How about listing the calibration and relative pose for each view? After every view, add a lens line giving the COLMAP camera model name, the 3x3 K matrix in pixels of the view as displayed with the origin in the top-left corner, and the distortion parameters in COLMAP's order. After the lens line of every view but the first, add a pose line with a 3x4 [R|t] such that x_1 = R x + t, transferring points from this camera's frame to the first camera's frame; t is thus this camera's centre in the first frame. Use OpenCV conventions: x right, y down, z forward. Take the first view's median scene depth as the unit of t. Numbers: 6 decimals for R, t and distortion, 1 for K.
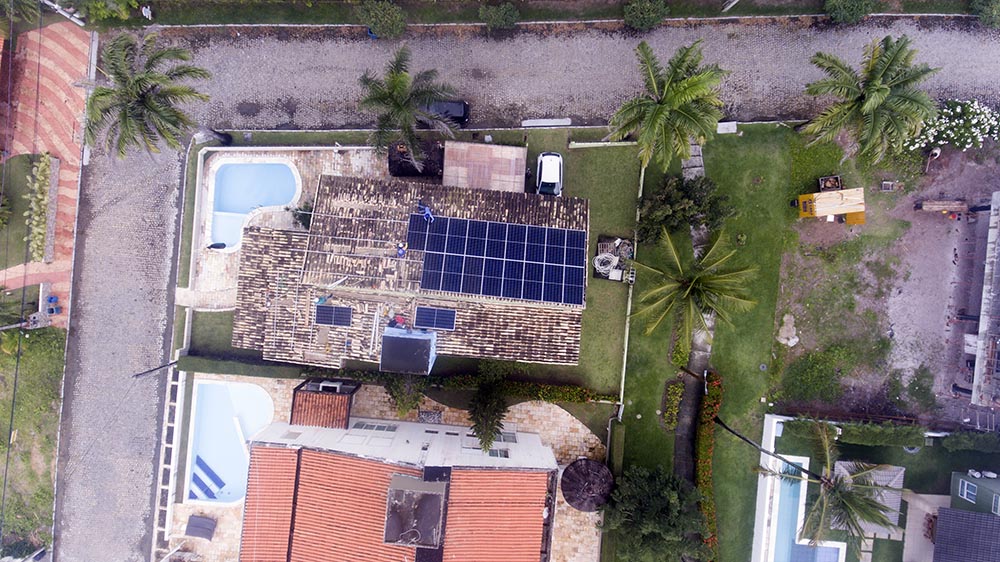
lens RADIAL K [[588.3, 0, 476.0], [0, 588.3, 272.4], [0, 0, 1]] dist [0.134270, -0.135099]
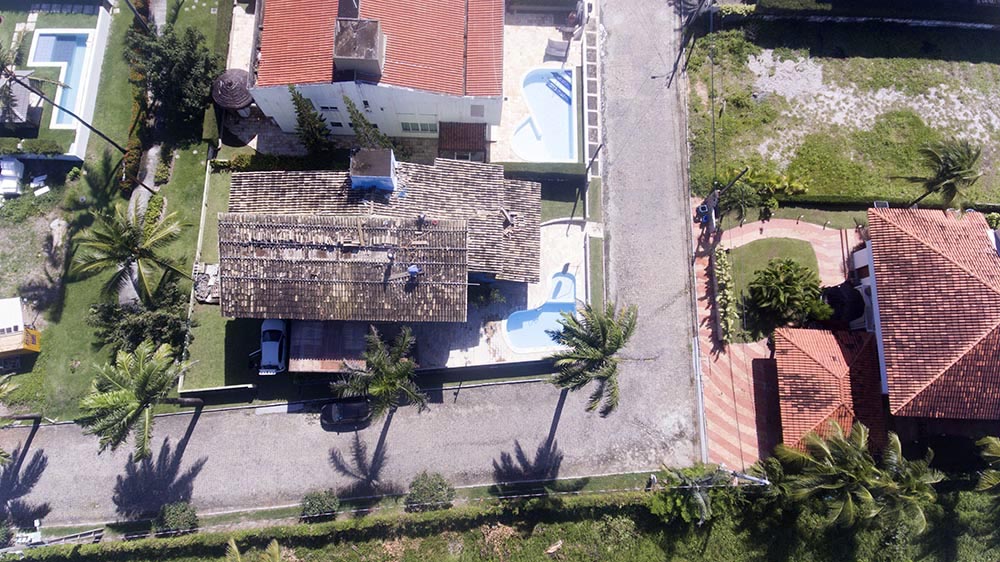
lens RADIAL K [[588.3, 0, 476.0], [0, 588.3, 272.4], [0, 0, 1]] dist [0.134270, -0.135099]
pose [[-0.997483, 0.064593, -0.029243, -0.256120], [-0.069175, -0.977074, 0.201350, -0.302431], [-0.015567, 0.202866, 0.979083, -0.117407]]
